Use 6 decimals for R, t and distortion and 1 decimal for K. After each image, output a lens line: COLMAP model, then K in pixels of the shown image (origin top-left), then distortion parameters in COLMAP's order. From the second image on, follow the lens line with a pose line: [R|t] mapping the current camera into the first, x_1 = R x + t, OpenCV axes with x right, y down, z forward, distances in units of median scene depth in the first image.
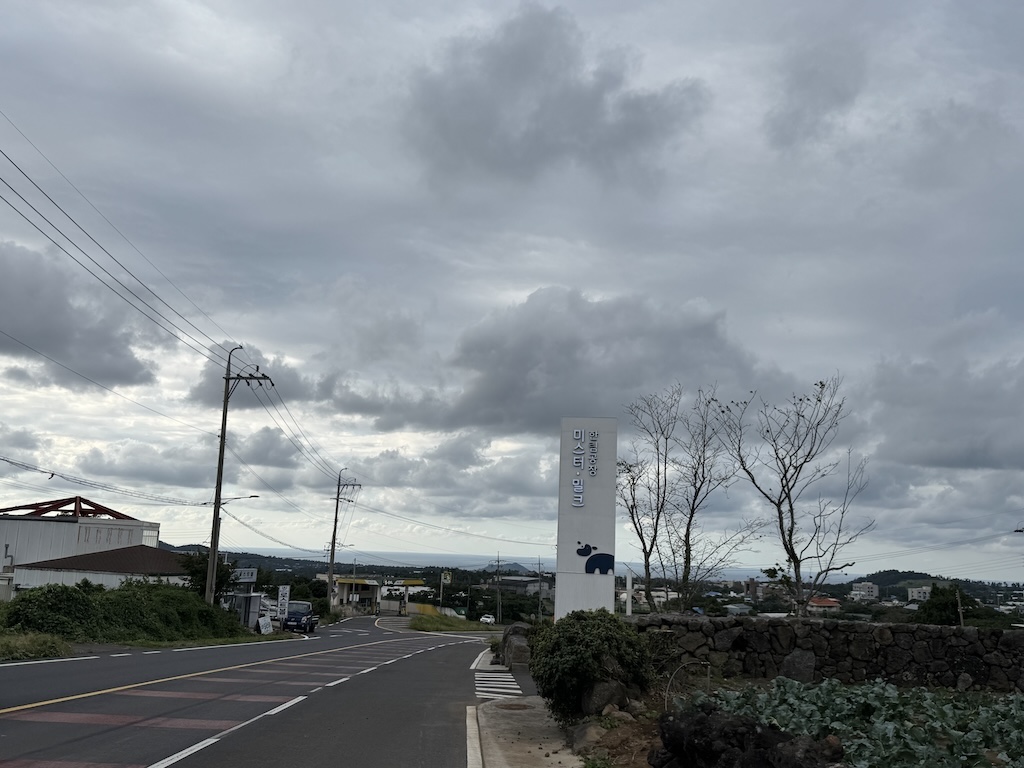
lens RADIAL K [[906.3, 0, 512.0], [0, 906.3, 384.0], [0, 0, 1]] dist [0.166000, -0.329824]
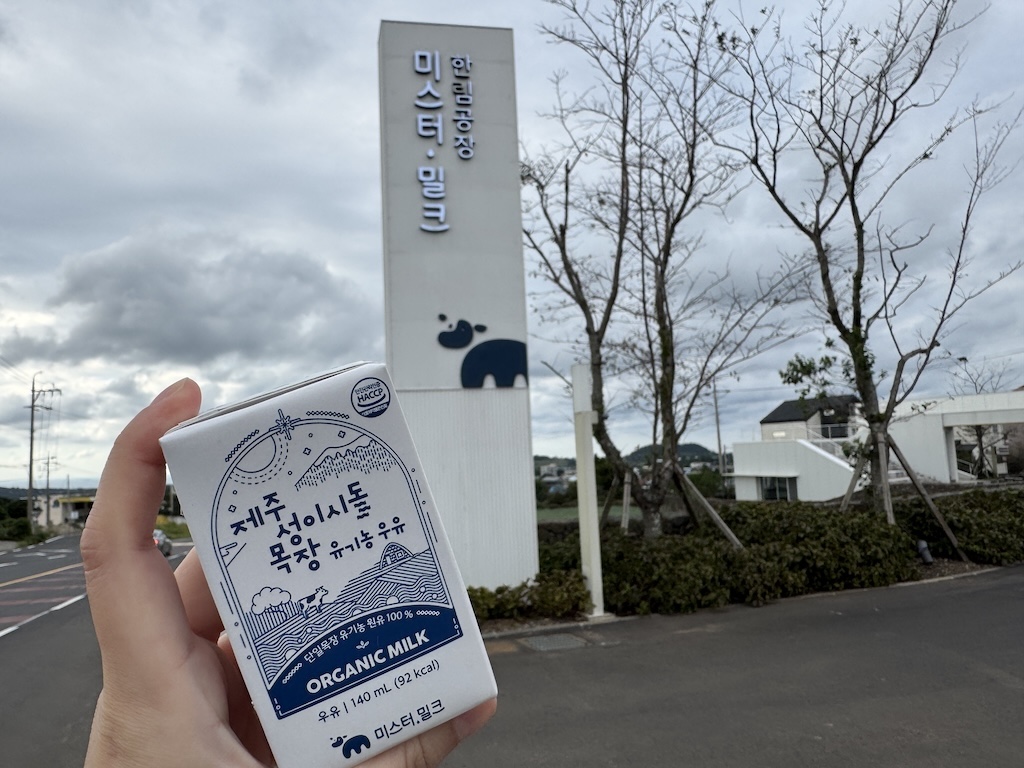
lens RADIAL K [[712.2, 0, 471.0], [0, 712.2, 388.2], [0, 0, 1]] dist [-0.010786, -0.000453]
pose [[0.948167, -0.048203, 0.314096, -0.015376], [0.021710, 0.995945, 0.087306, 0.178643], [-0.317031, -0.075962, 0.945368, 0.695193]]
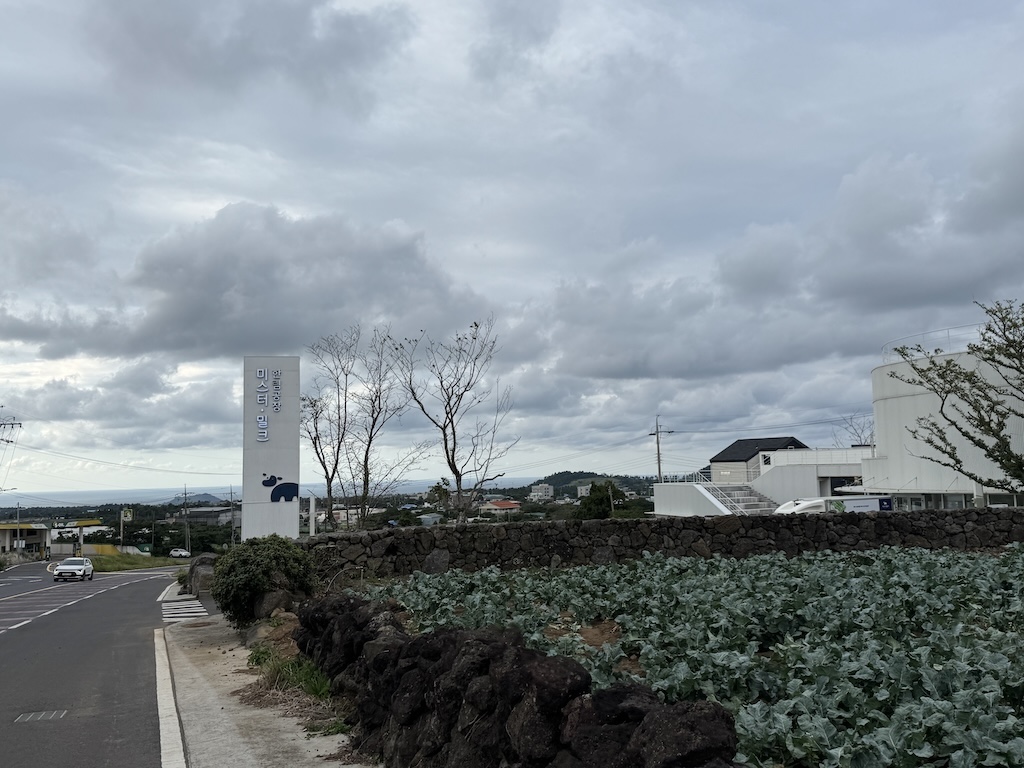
lens RADIAL K [[906.3, 0, 512.0], [0, 906.3, 384.0], [0, 0, 1]] dist [0.166000, -0.329824]
pose [[0.945824, -0.034602, 0.322832, 0.005105], [0.006380, 0.996094, 0.088072, -0.023806], [-0.324618, -0.081241, 0.942350, -0.095484]]
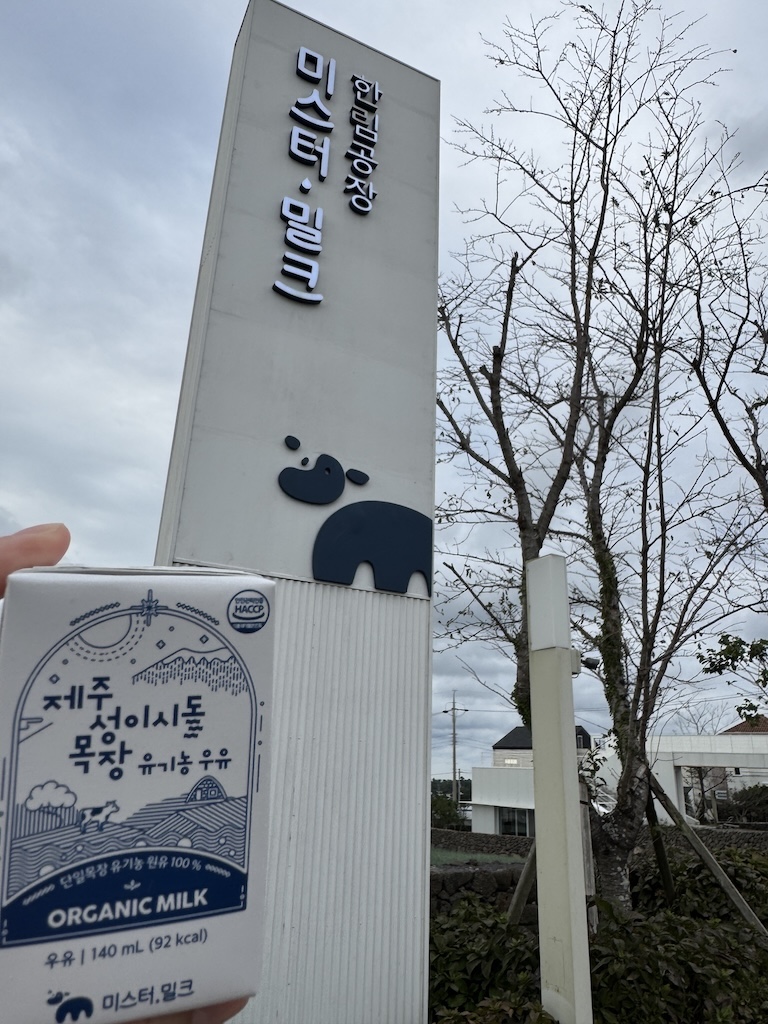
lens RADIAL K [[712.2, 0, 384.0], [0, 712.2, 512.0], [0, 0, 1]] dist [-0.010786, -0.000453]
pose [[0.830338, 0.180328, 0.527277, 0.006574], [-0.101753, 0.979350, -0.174699, 0.217434], [-0.547892, 0.091407, 0.831541, 0.852710]]
